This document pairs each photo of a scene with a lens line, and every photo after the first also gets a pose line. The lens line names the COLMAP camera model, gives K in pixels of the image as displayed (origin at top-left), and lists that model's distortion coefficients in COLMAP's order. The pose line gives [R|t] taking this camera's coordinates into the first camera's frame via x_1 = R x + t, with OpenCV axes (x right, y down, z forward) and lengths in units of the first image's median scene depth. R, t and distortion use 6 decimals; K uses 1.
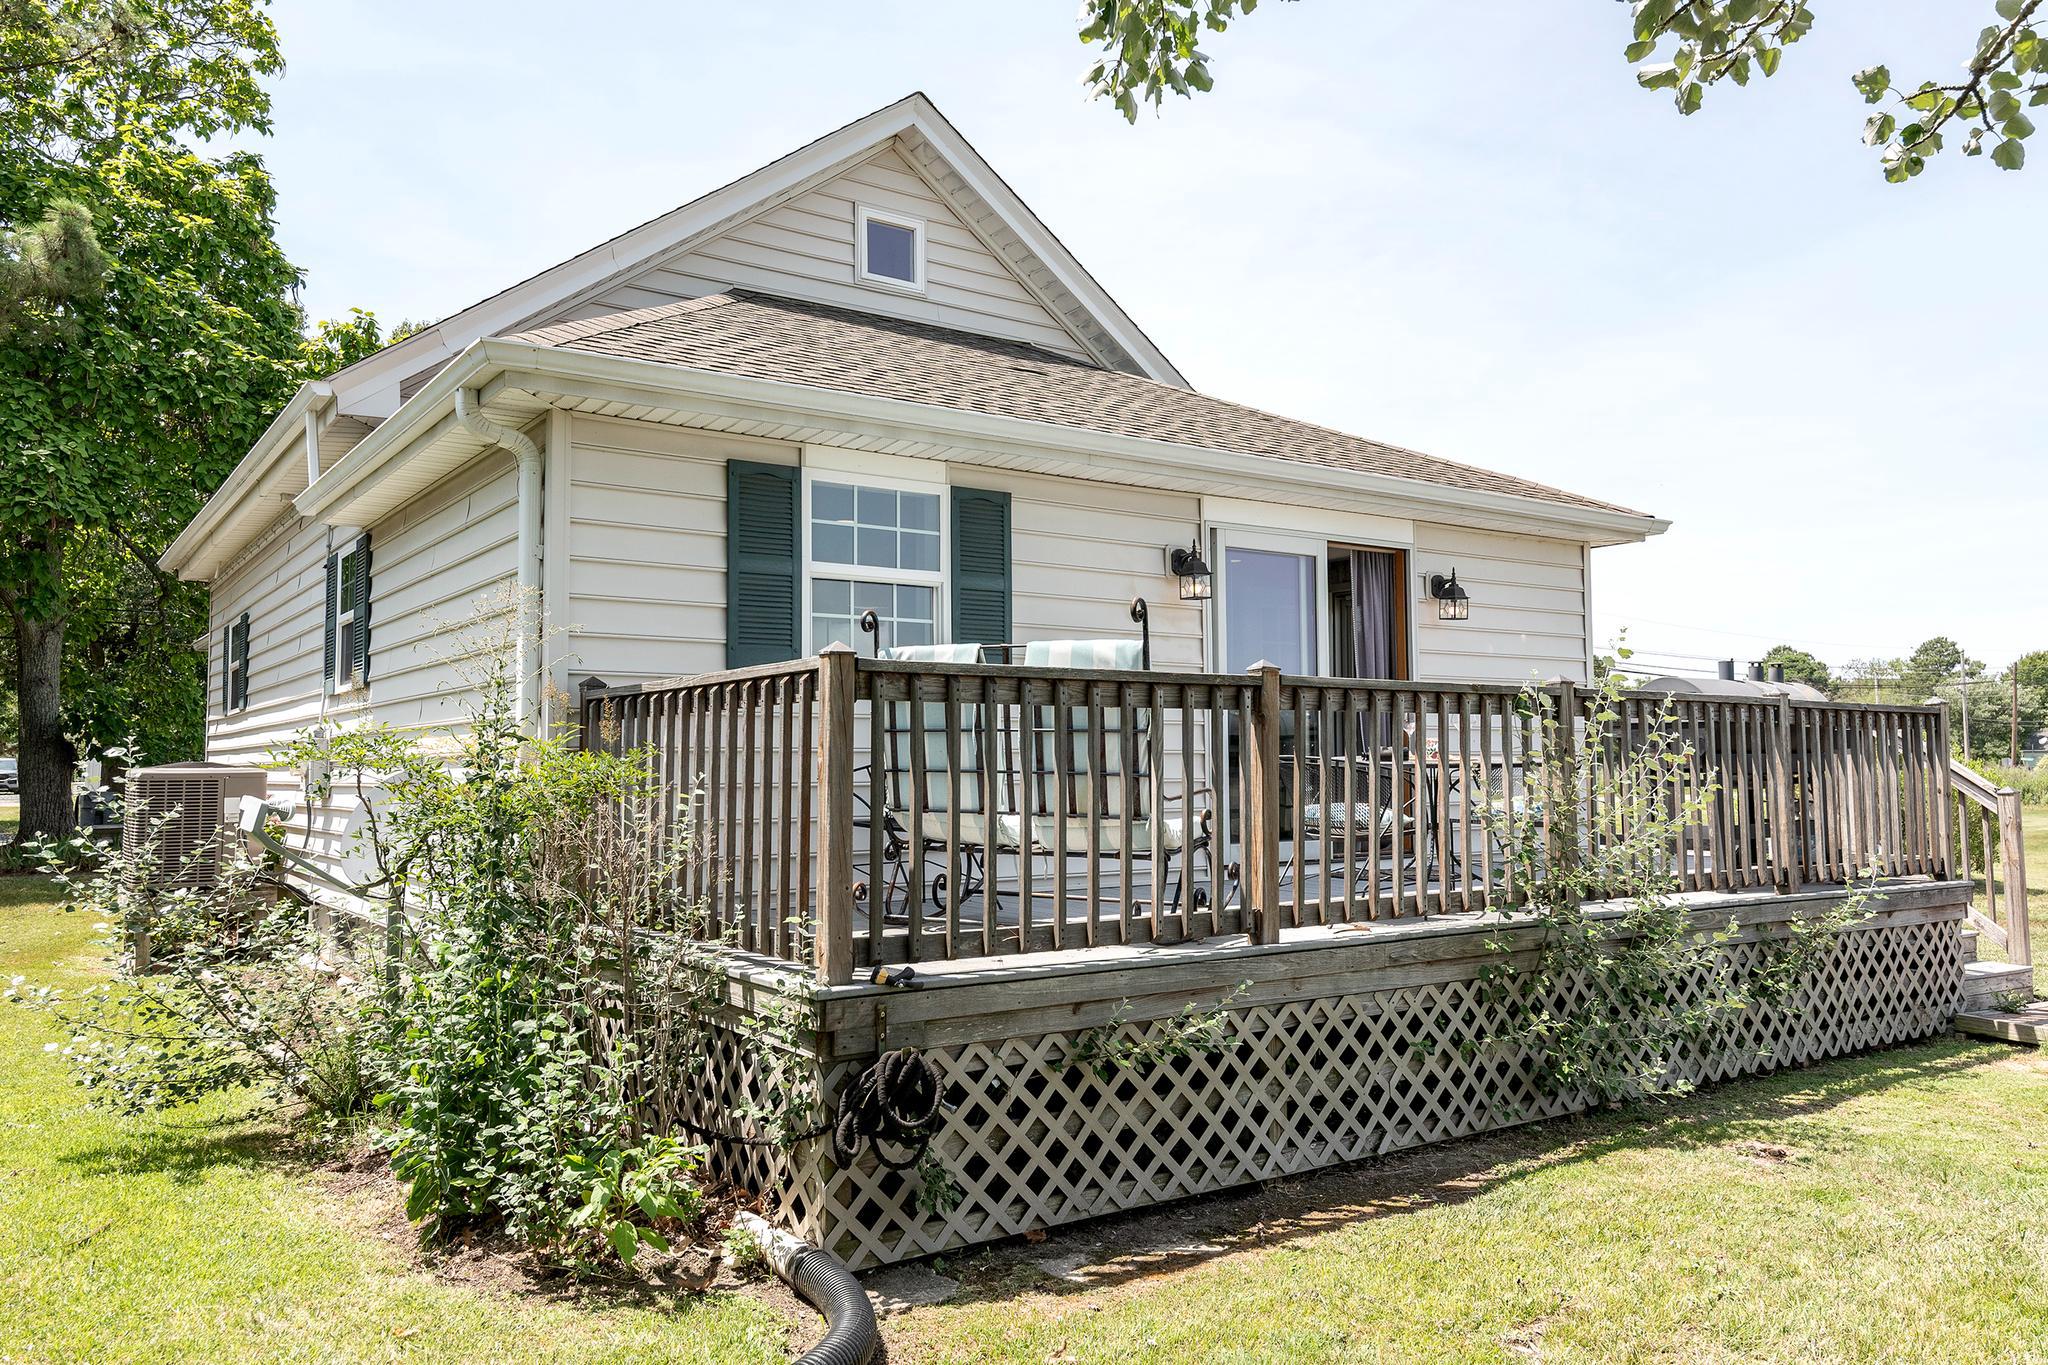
lens RADIAL K [[1442.8, 0, 1028.3], [0, 1442.8, 634.7], [0, 0, 1]] dist [0.033810, 0.002325]
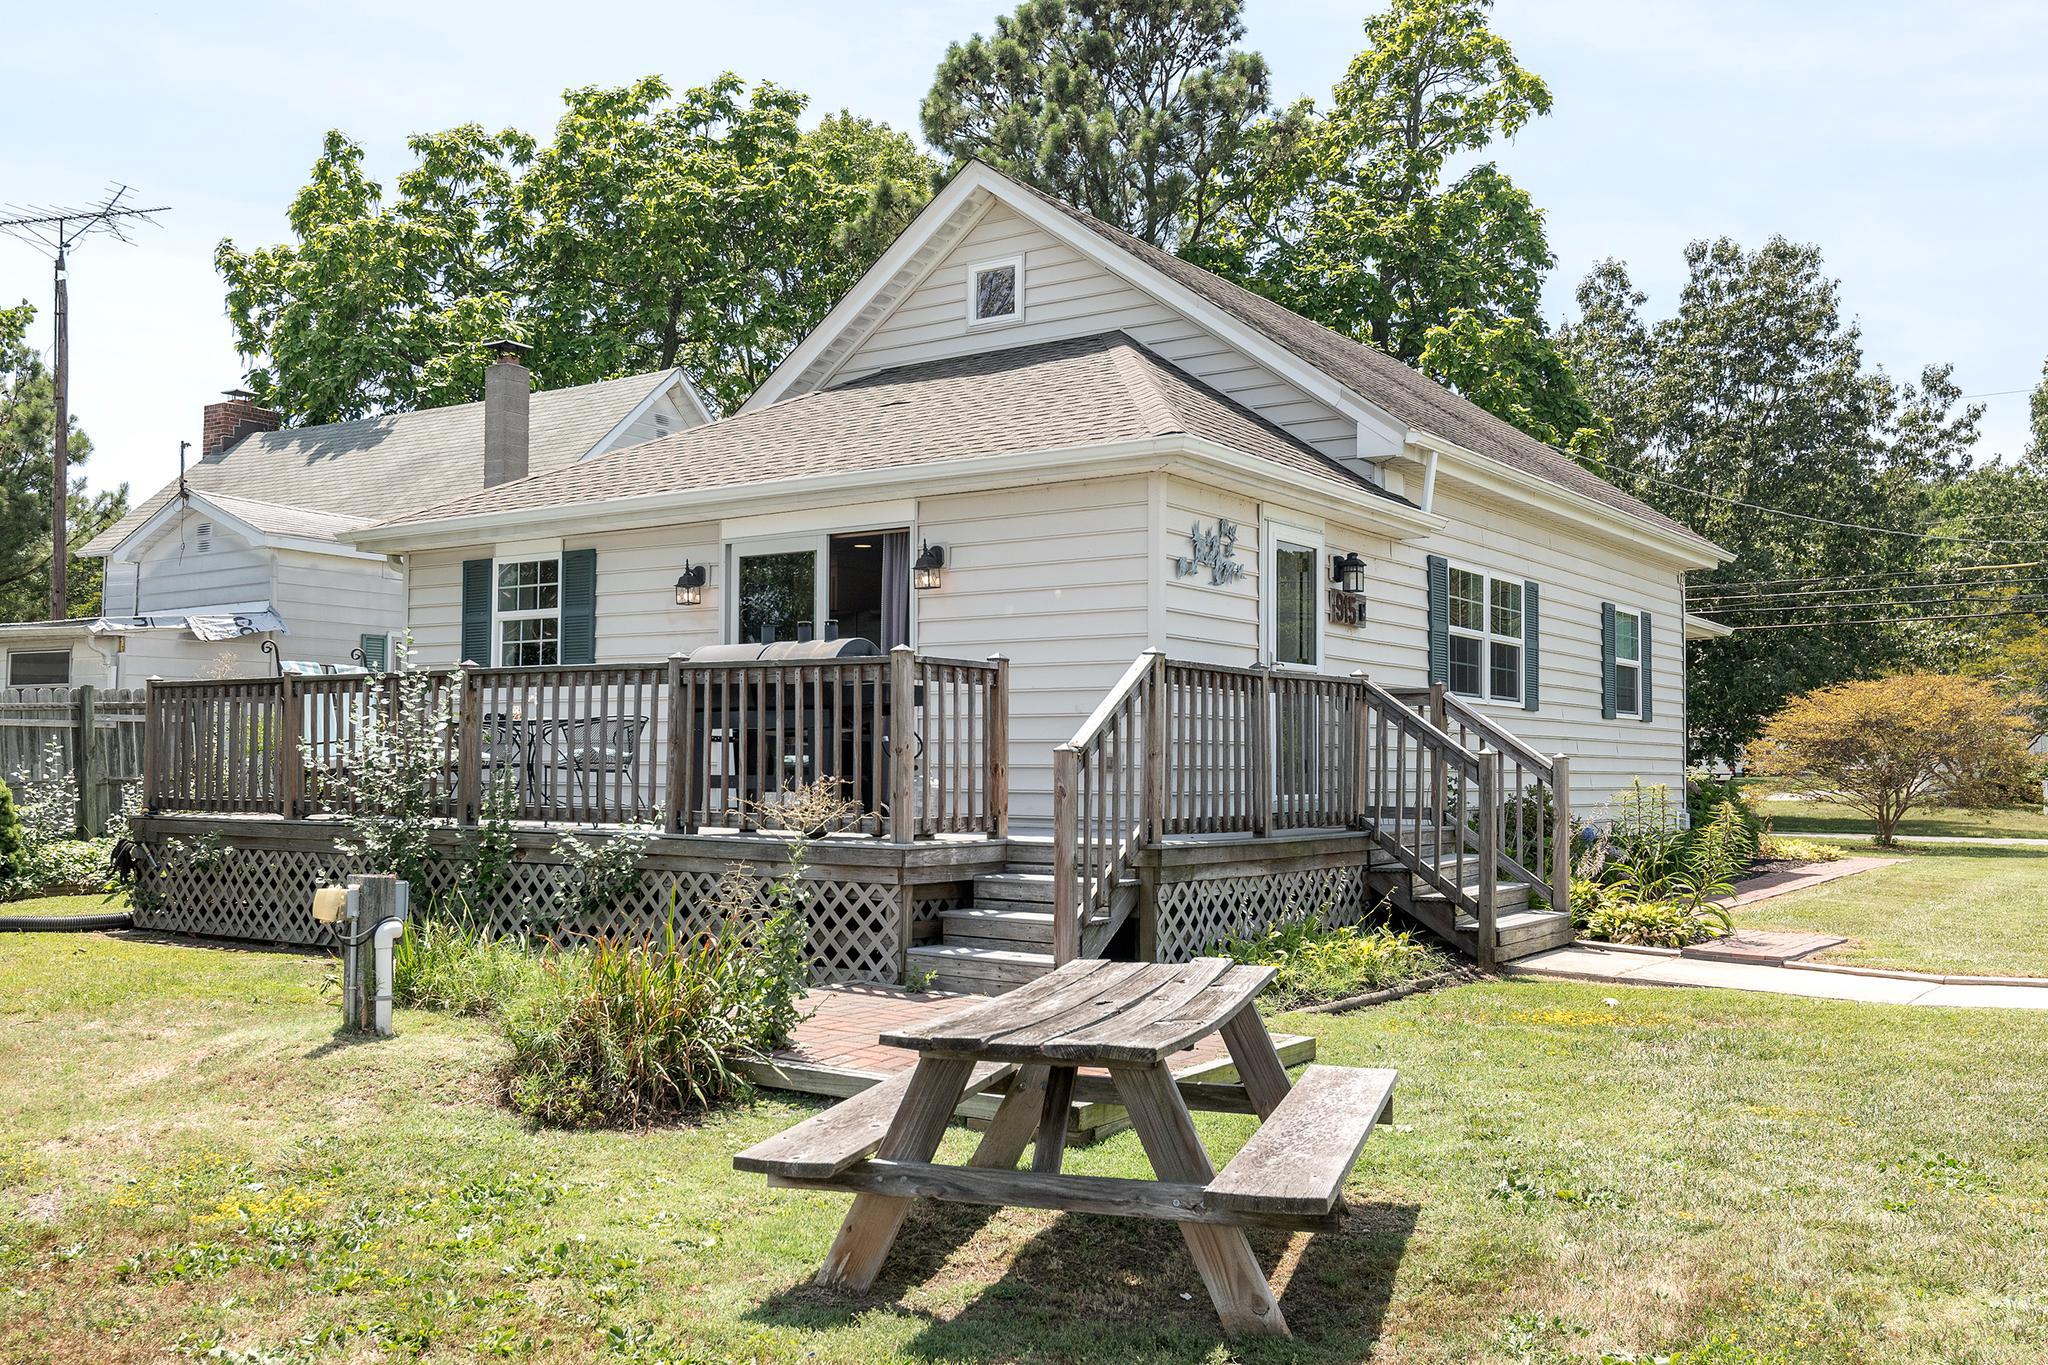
lens RADIAL K [[1725.5, 0, 1019.4], [0, 1725.5, 680.9], [0, 0, 1]] dist [0.076068, -0.002733]
pose [[0.375061, -0.034230, -0.926368, 1.826868], [0.078786, 0.996879, -0.004938, 0.083225], [0.923646, -0.071133, 0.376588, 0.720705]]
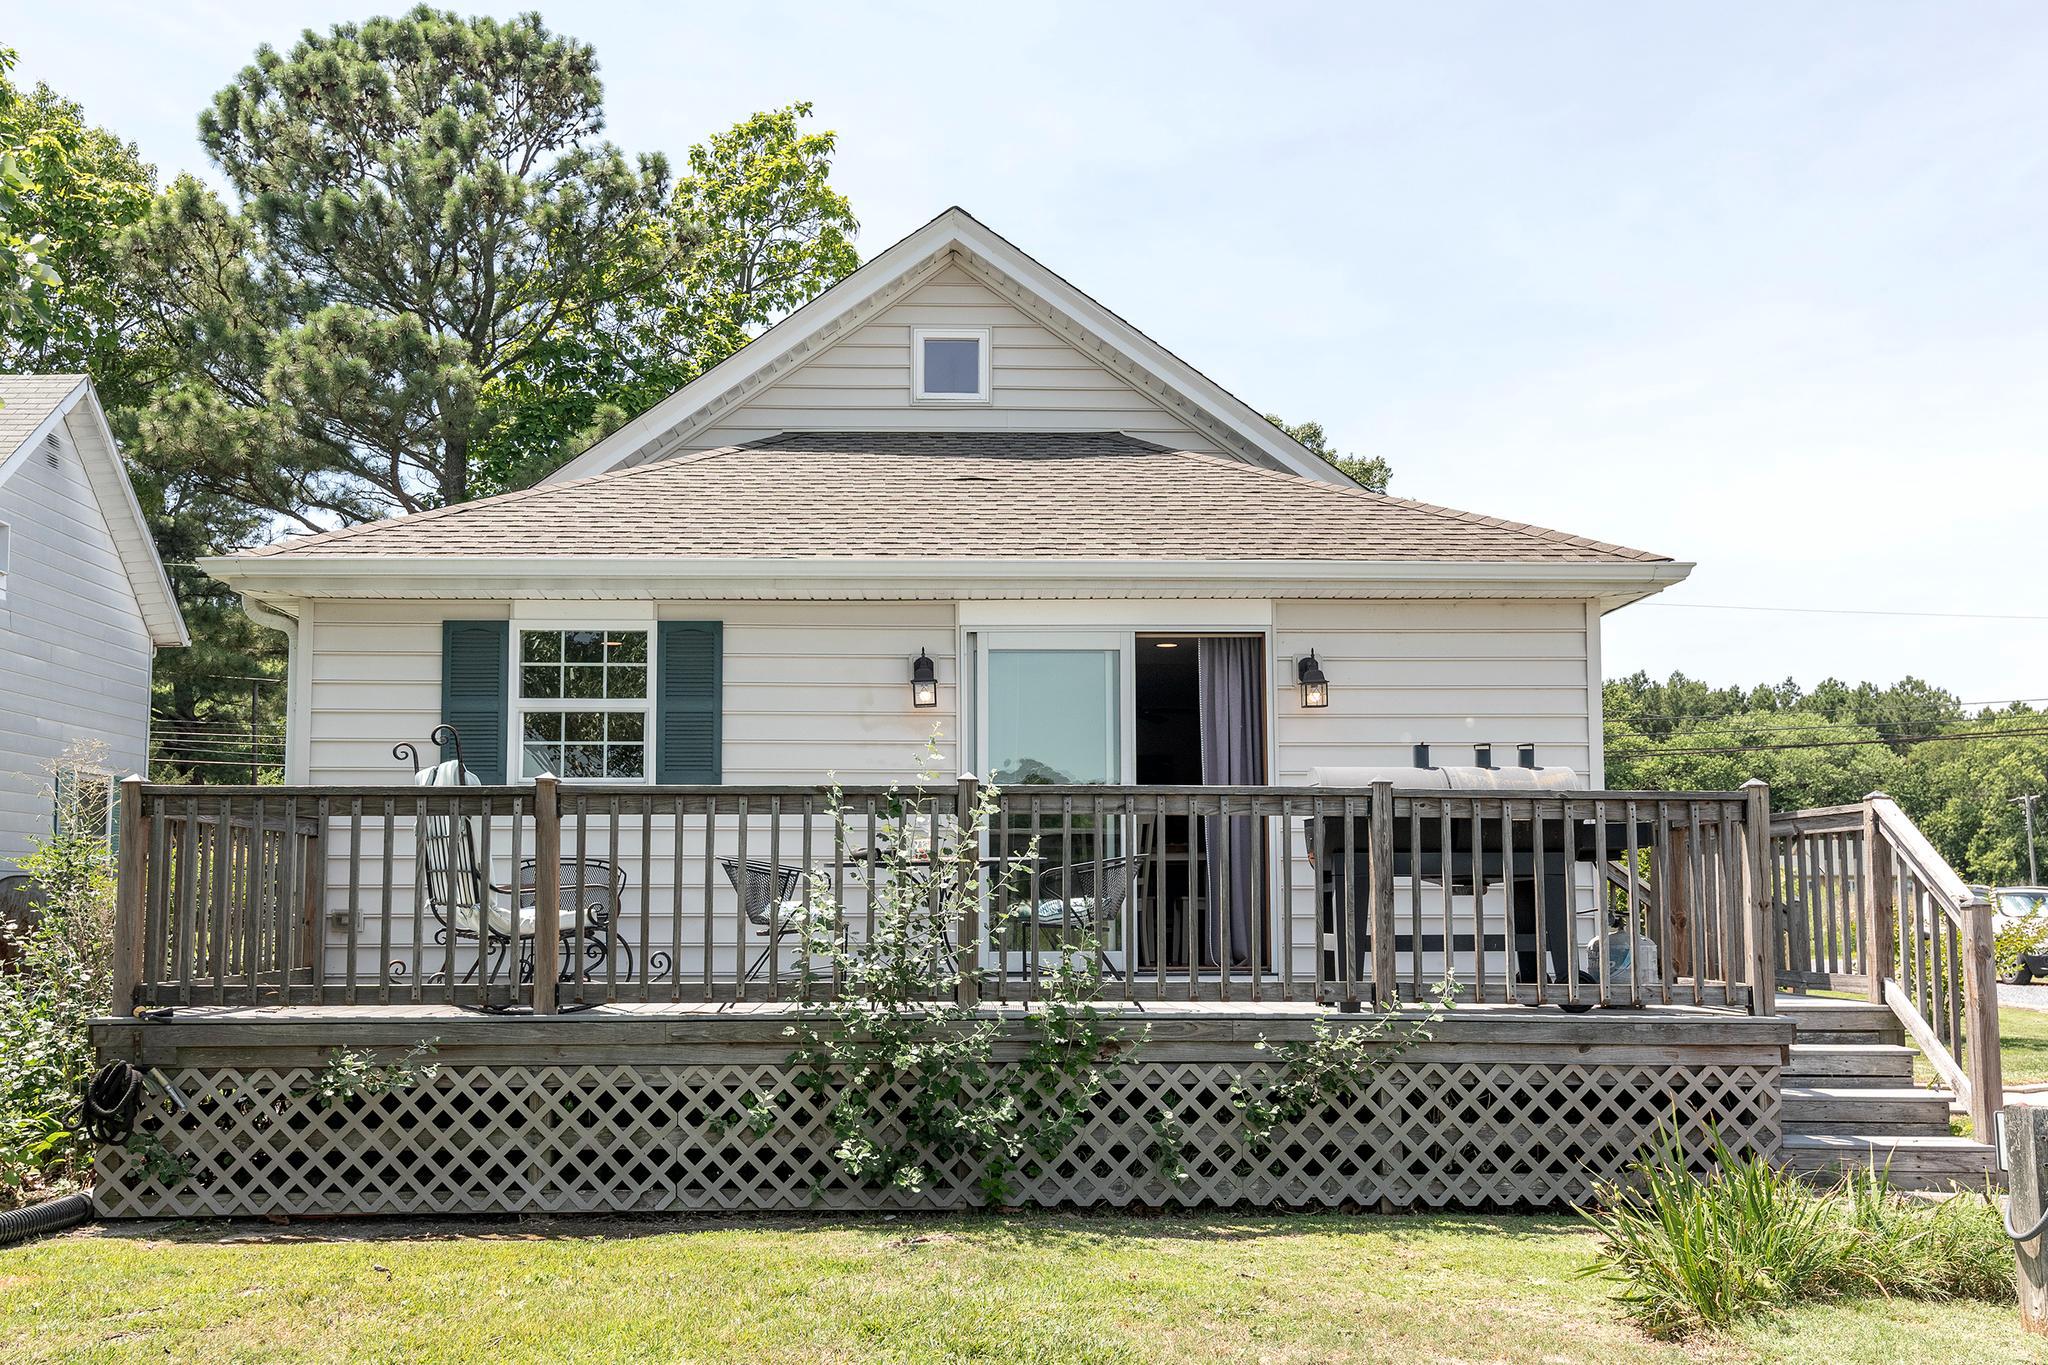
lens RADIAL K [[1701.9, 0, 1014.5], [0, 1701.9, 735.0], [0, 0, 1]] dist [0.028762, 0.015390]
pose [[0.846124, -0.045716, -0.531022, 0.858290], [0.044302, 0.998899, -0.015405, 0.017596], [0.531142, -0.010491, 0.847218, 0.024221]]
